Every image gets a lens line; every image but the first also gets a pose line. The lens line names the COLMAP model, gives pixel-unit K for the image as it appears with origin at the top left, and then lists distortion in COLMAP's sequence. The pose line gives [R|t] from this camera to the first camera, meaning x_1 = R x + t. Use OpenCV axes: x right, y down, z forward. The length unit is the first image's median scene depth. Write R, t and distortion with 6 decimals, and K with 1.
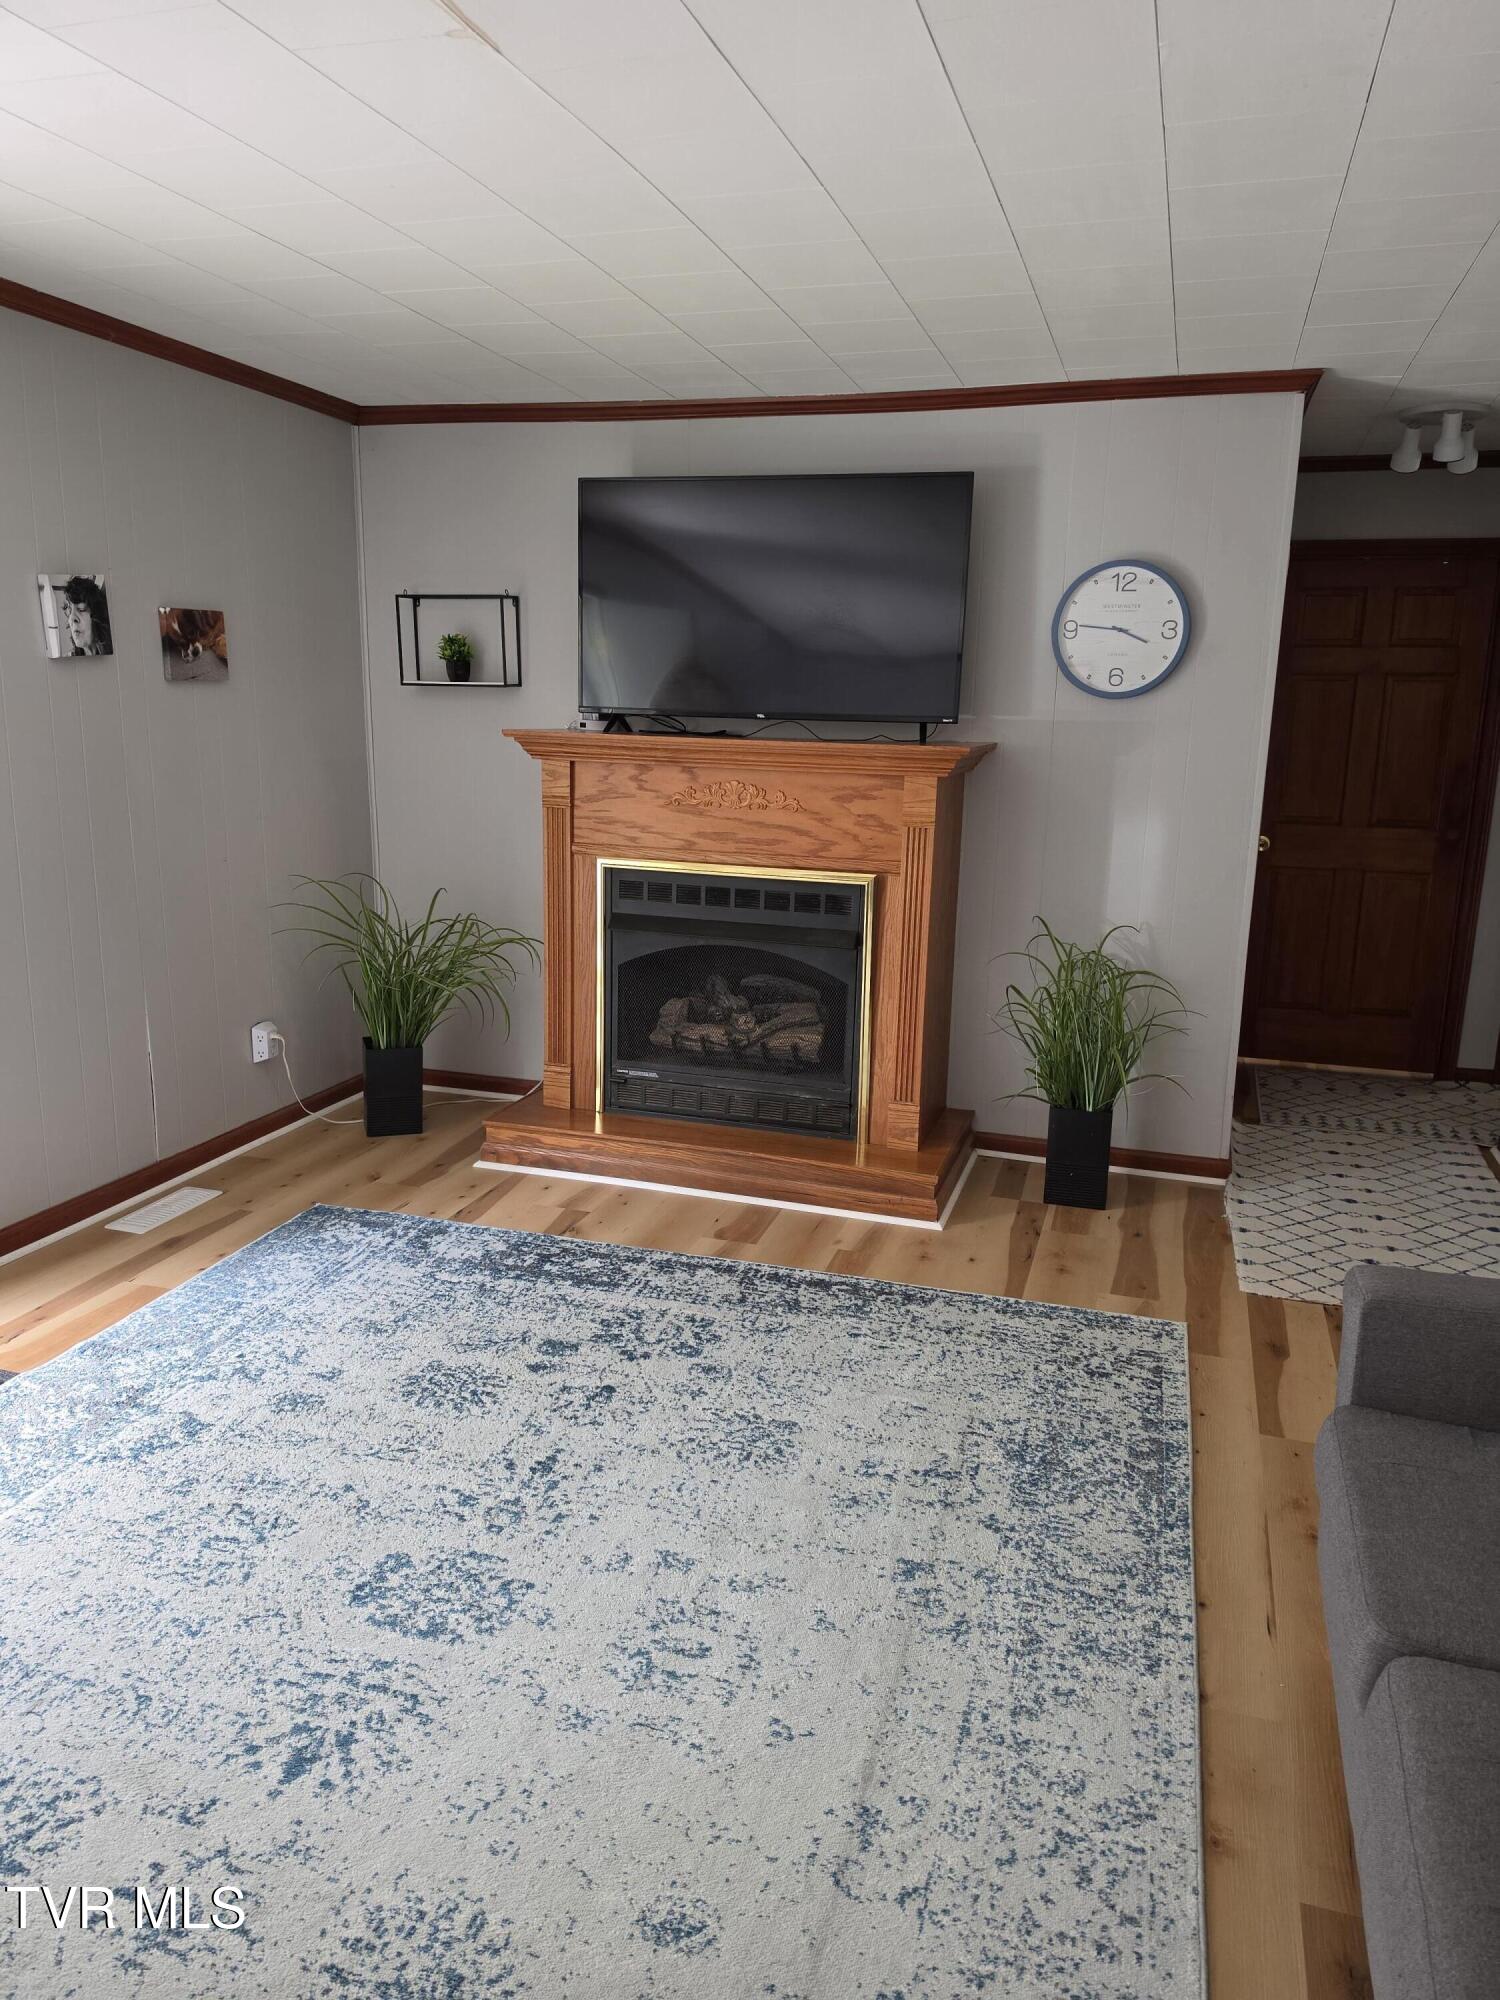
lens RADIAL K [[1439.6, 0, 750.0], [0, 1439.6, 1000.0], [0, 0, 1]] dist [0.098911, -0.141209]
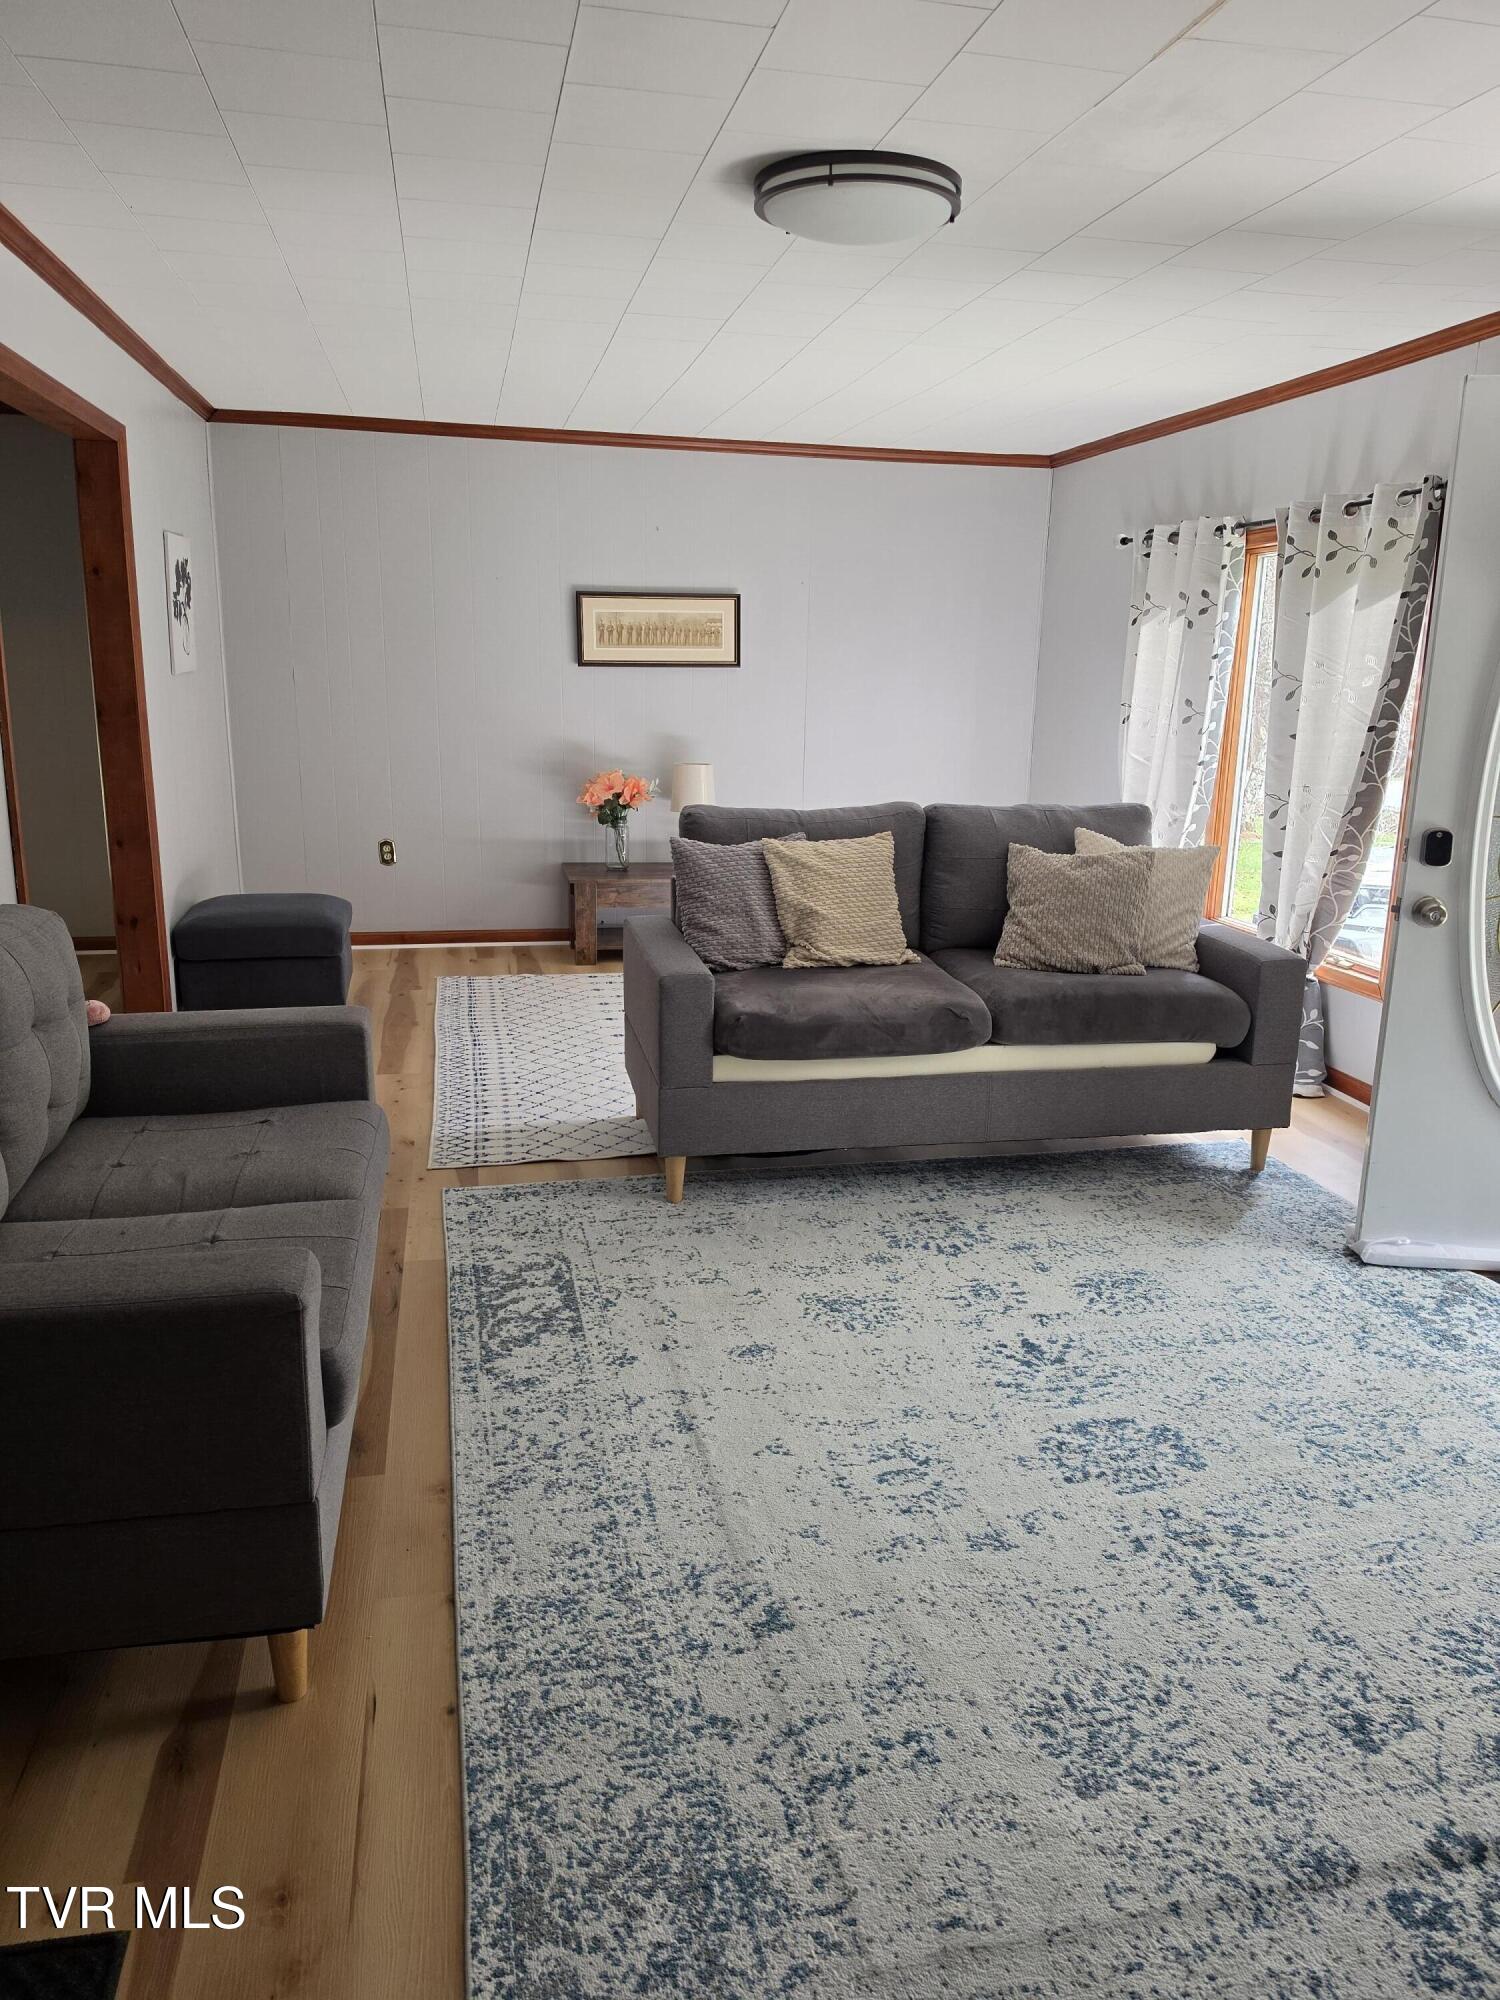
lens RADIAL K [[1439.6, 0, 750.0], [0, 1439.6, 1000.0], [0, 0, 1]] dist [0.098911, -0.141209]
pose [[-0.880879, 0.074129, -0.467501, 0.524011], [-0.136144, 0.906248, 0.400225, -0.309532], [0.453340, 0.416197, -0.788202, 1.581857]]
